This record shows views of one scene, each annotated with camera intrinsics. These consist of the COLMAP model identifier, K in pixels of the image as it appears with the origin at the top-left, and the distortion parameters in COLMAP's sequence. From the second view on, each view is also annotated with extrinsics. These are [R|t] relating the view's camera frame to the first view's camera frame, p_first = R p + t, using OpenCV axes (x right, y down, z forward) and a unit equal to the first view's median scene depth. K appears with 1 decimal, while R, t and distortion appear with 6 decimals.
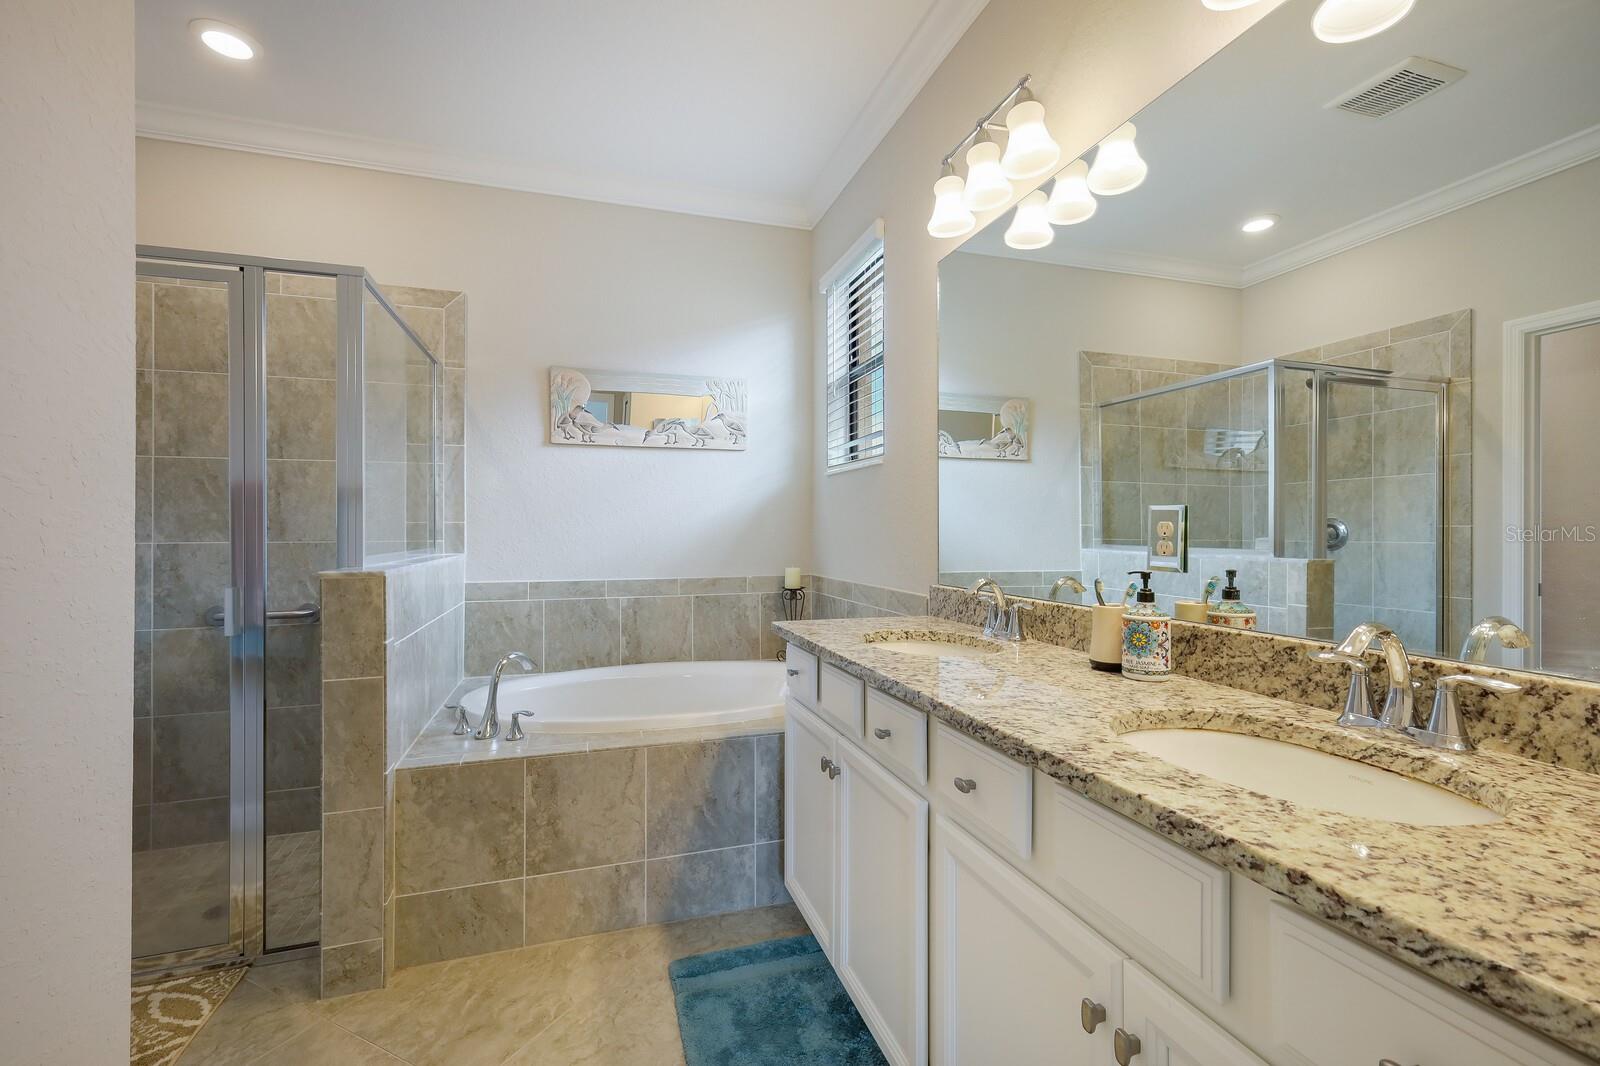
lens RADIAL K [[685.0, 0, 803.5], [0, 685.0, 528.5], [0, 0, 1]] dist [0.007314, -0.000419]
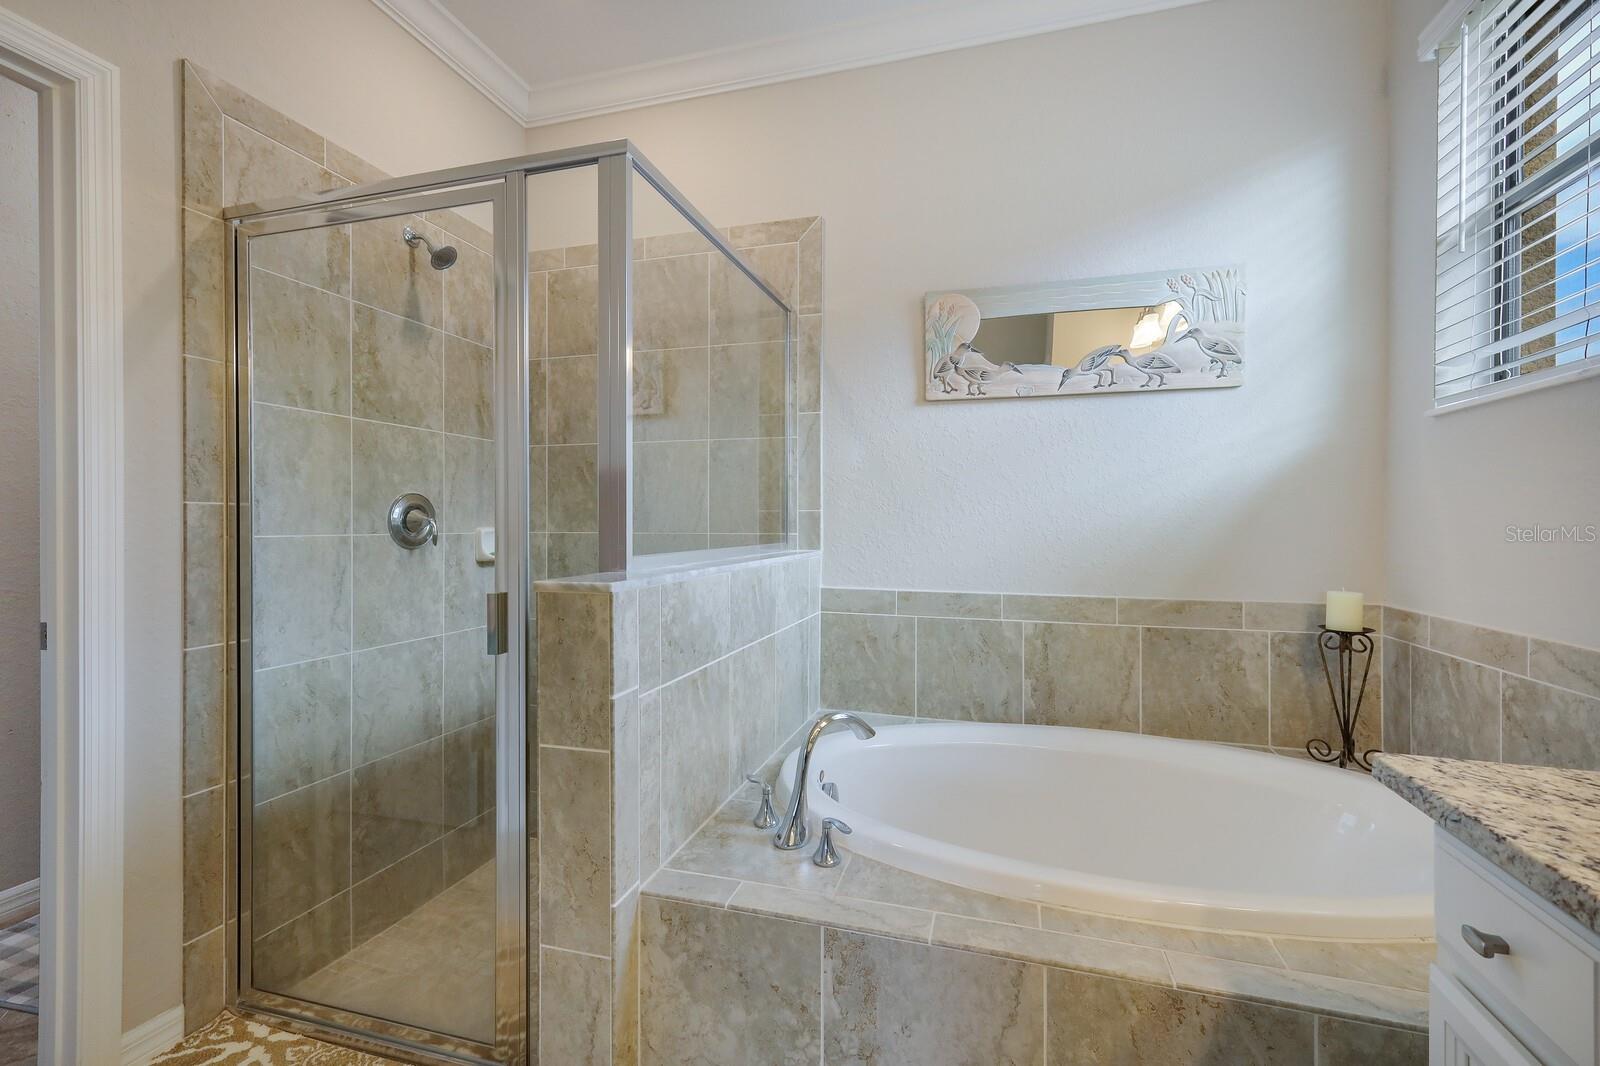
lens RADIAL K [[685.0, 0, 802.8], [0, 685.0, 521.5], [0, 0, 1]] dist [0.007314, -0.000419]
pose [[0.820670, 0.003493, -0.571392, -0.065816], [-0.002793, 0.999994, 0.002102, 0.001976], [0.571396, -0.000129, 0.820675, 0.354087]]
